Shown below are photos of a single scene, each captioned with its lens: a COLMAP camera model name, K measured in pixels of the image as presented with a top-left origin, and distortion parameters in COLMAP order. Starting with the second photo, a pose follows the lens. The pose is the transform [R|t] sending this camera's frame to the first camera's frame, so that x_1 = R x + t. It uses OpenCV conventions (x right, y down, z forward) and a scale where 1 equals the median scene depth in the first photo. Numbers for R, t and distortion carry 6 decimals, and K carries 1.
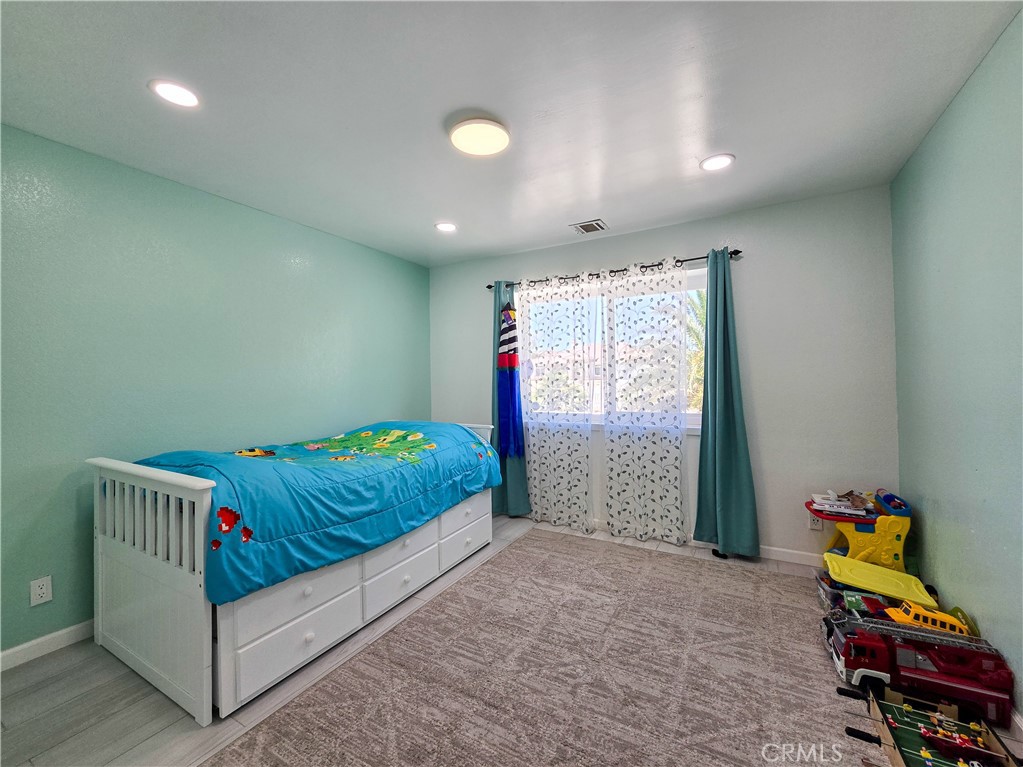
lens RADIAL K [[420.0, 0, 510.5], [0, 420.0, 366.9], [0, 0, 1]] dist [-0.000941, 0.000037]
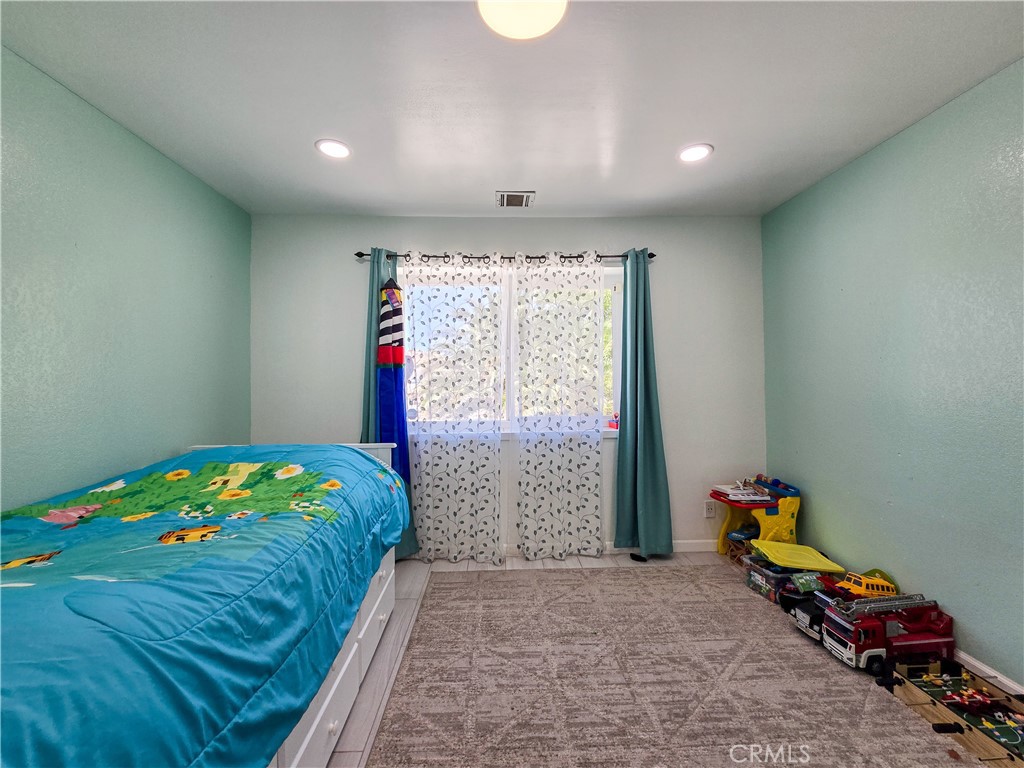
lens RADIAL K [[420.4, 0, 511.0], [0, 420.4, 367.4], [0, 0, 1]] dist [-0.000941, 0.000037]
pose [[0.852127, 0.021068, 0.522910, -0.260806], [-0.016735, 0.999775, -0.013010, 0.016048], [-0.523067, 0.002336, 0.852289, 0.291981]]
